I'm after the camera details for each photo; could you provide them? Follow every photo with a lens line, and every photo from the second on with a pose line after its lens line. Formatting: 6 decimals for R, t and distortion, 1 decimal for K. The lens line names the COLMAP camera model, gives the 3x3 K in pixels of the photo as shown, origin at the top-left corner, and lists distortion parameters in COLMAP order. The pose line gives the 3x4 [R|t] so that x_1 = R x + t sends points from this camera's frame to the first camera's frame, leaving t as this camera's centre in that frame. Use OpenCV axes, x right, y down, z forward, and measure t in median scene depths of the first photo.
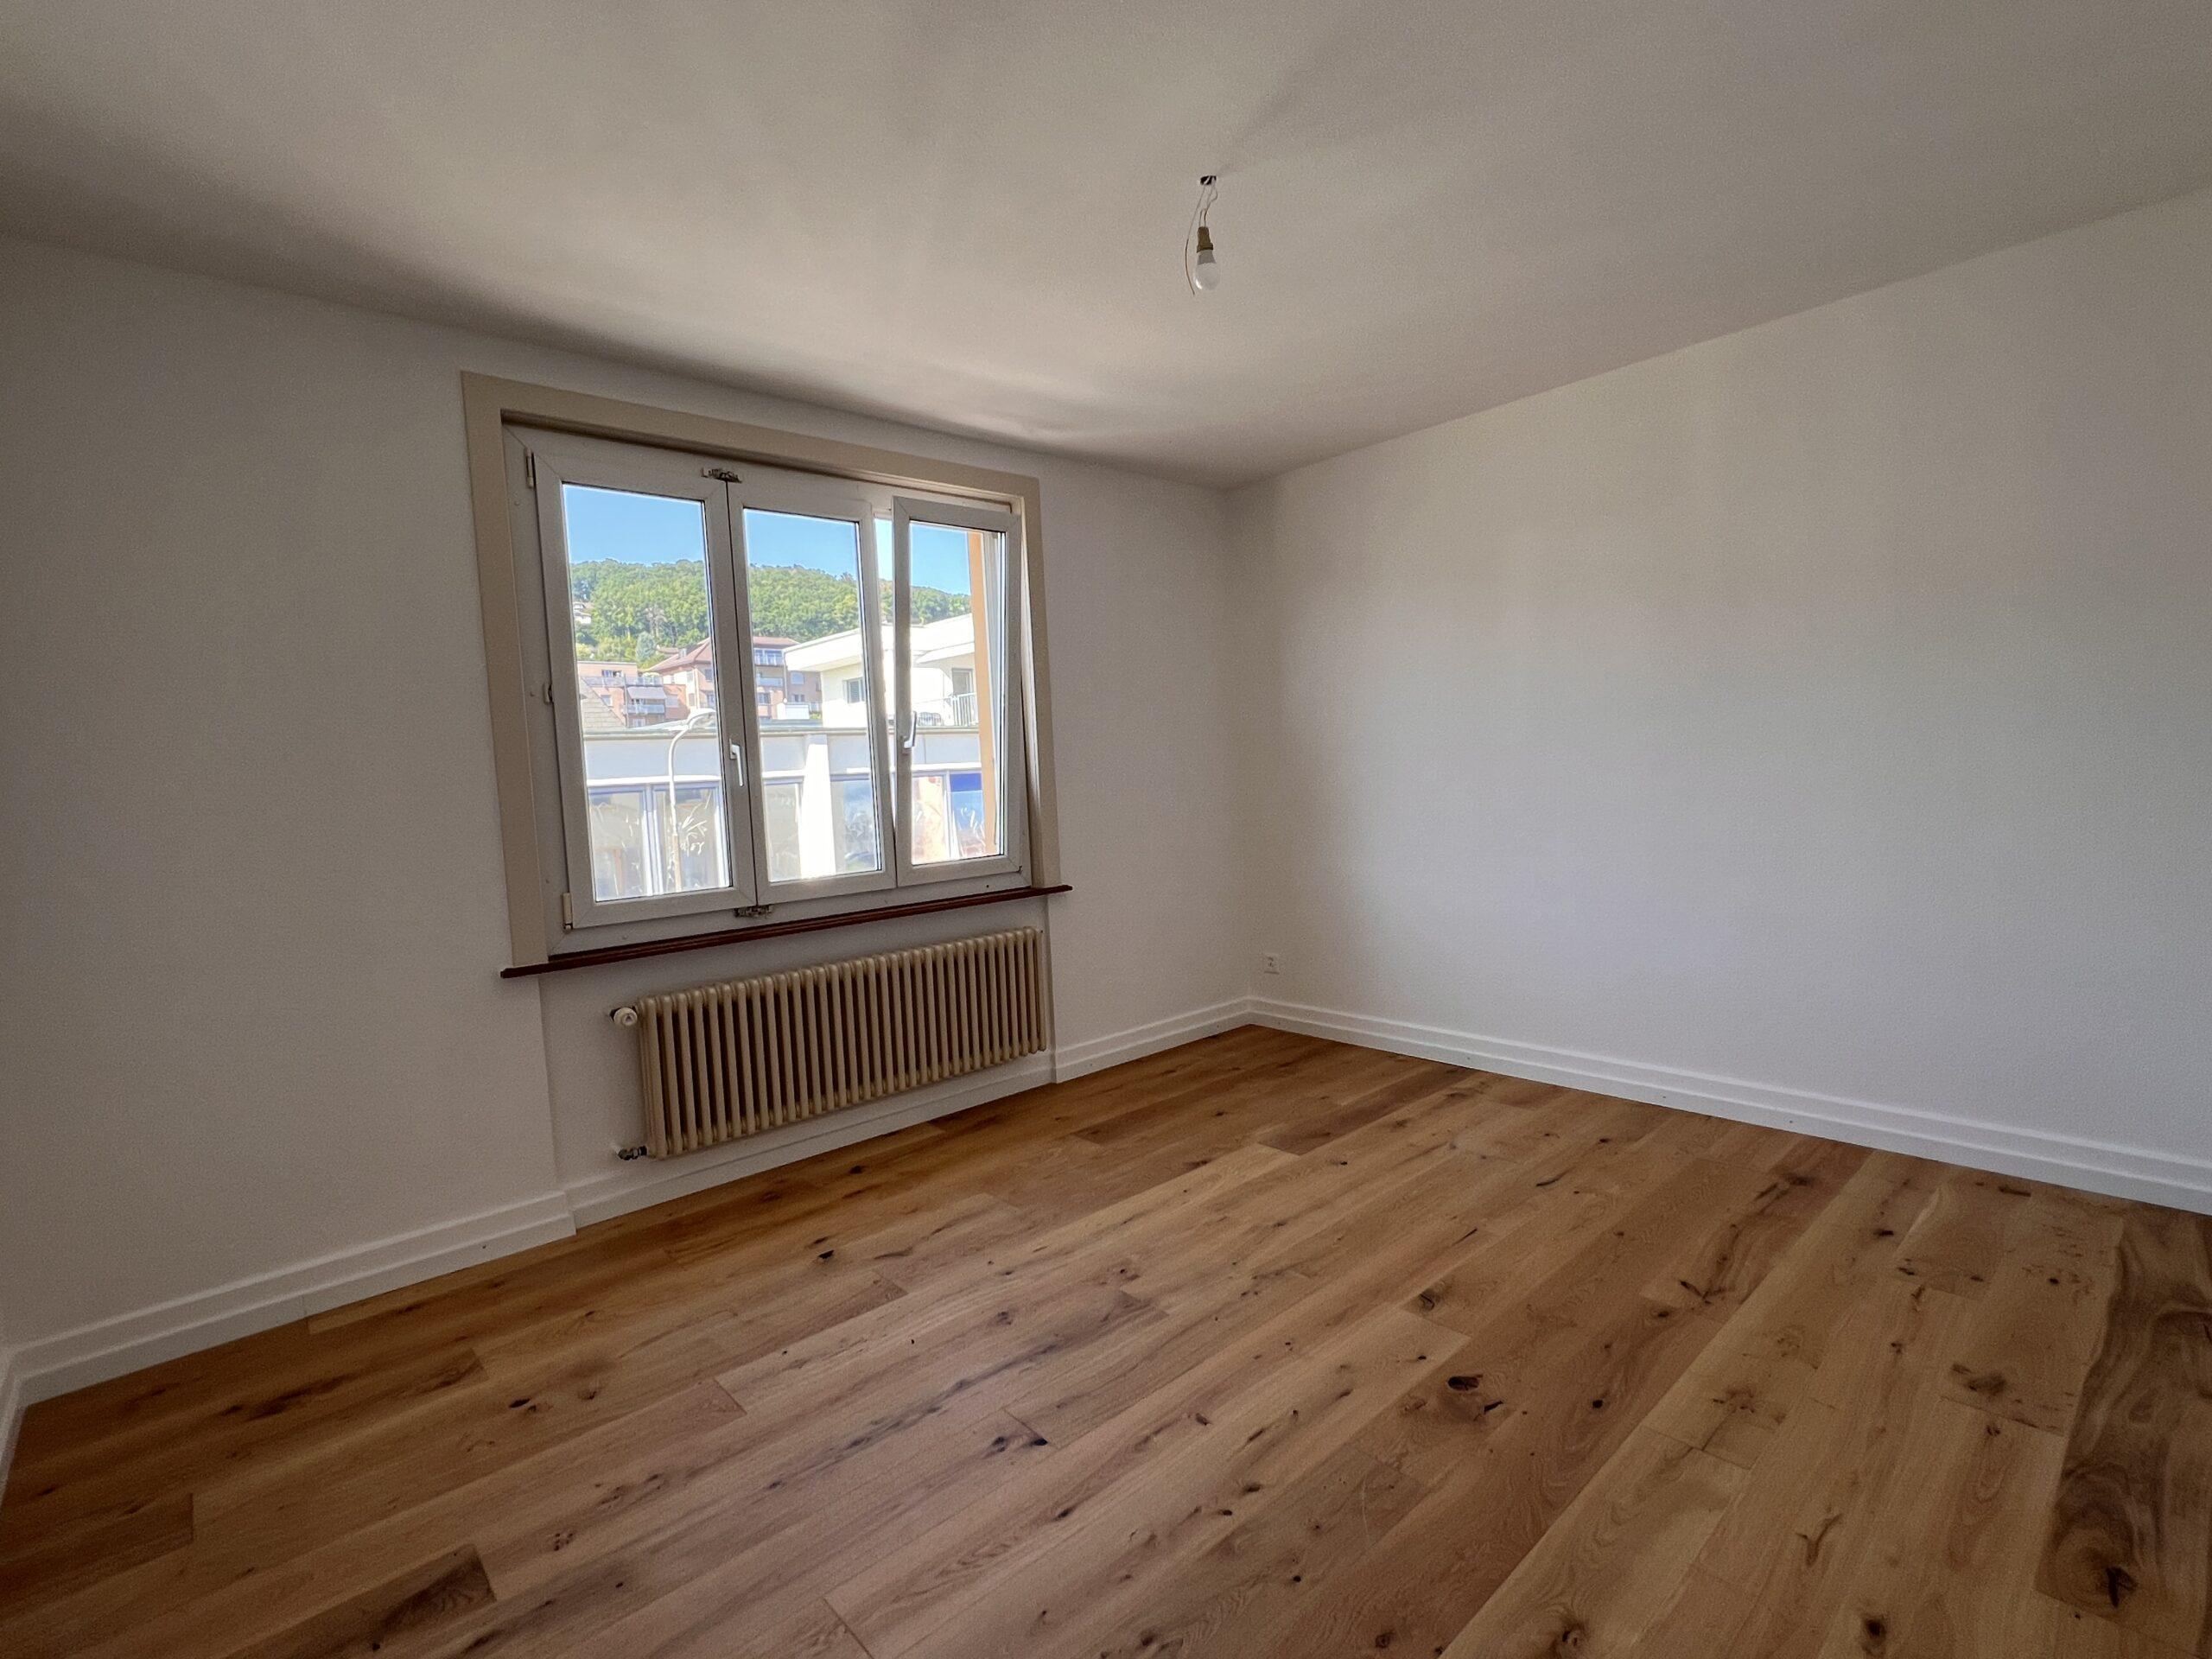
lens RADIAL K [[1056.8, 0, 1106.0], [0, 1056.8, 829.5], [0, 0, 1]] dist [-0.000596, 0.000684]
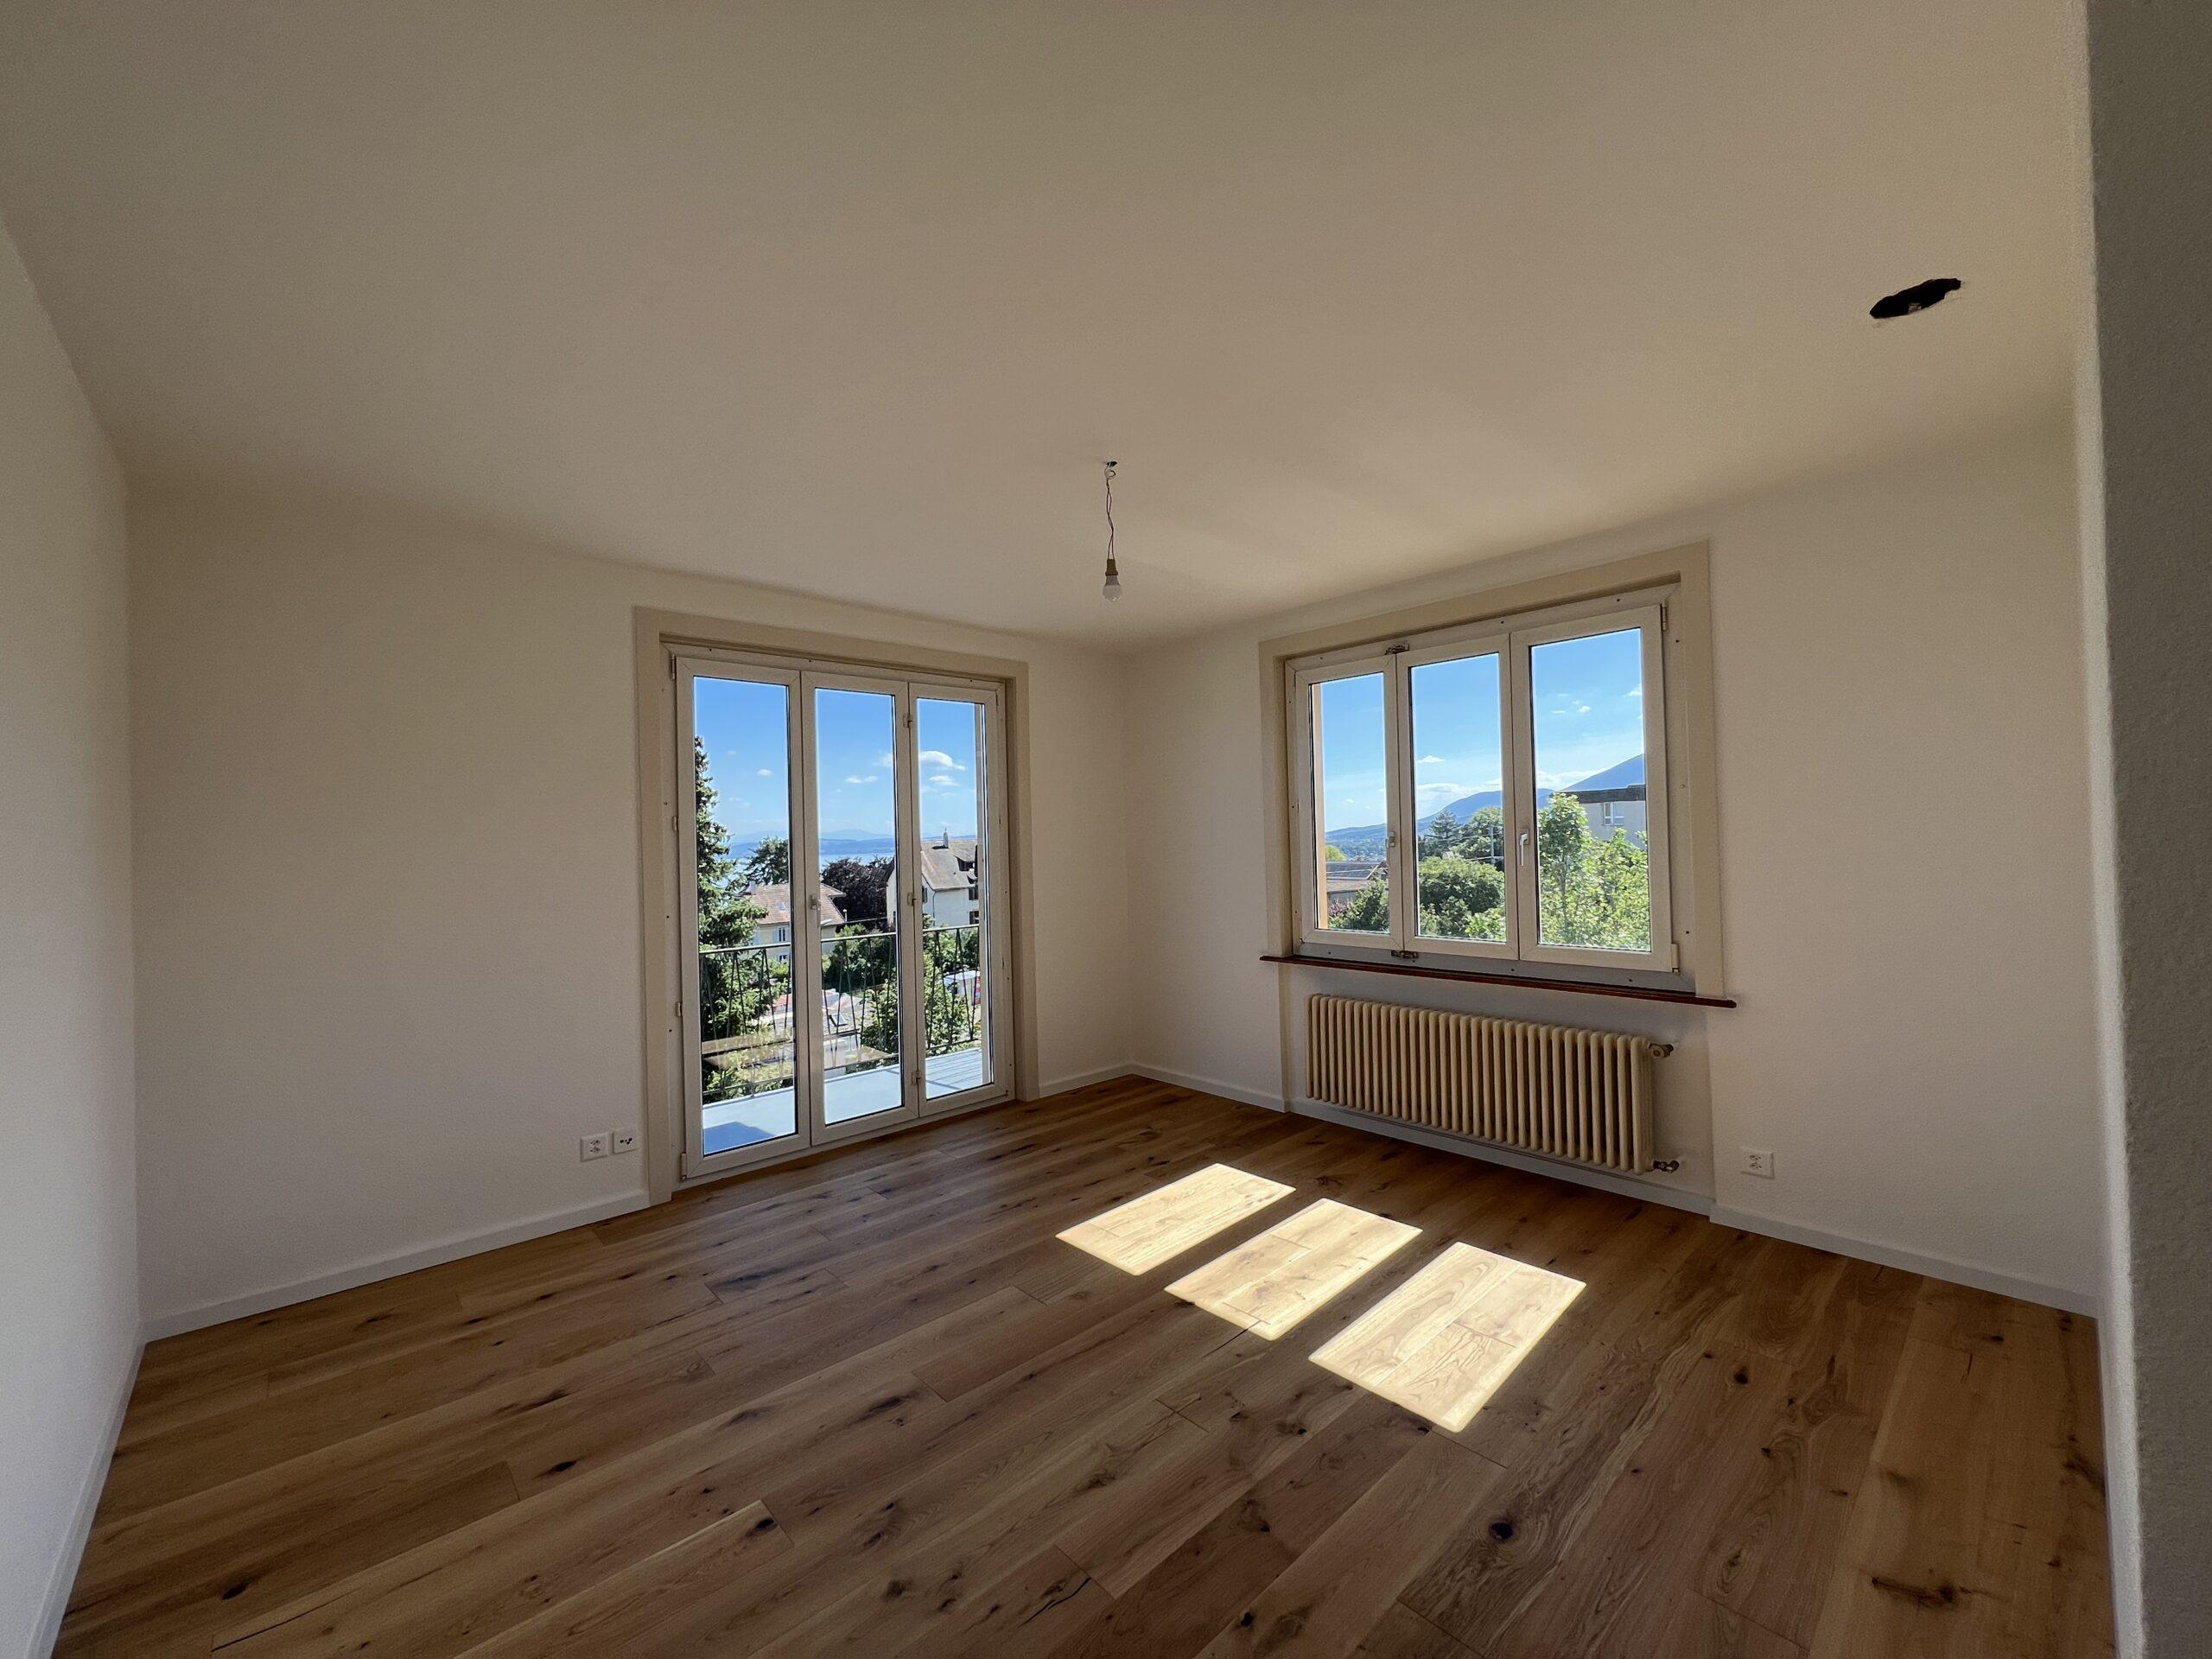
lens RADIAL K [[890.0, 0, 1106.0], [0, 890.0, 829.5], [0, 0, 1]] dist [0.001395, -0.000275]
pose [[-0.001779, 0.035115, -0.999382, 0.866629], [-0.042154, 0.998492, 0.035158, -0.115566], [0.999110, 0.042191, -0.000297, 0.619725]]
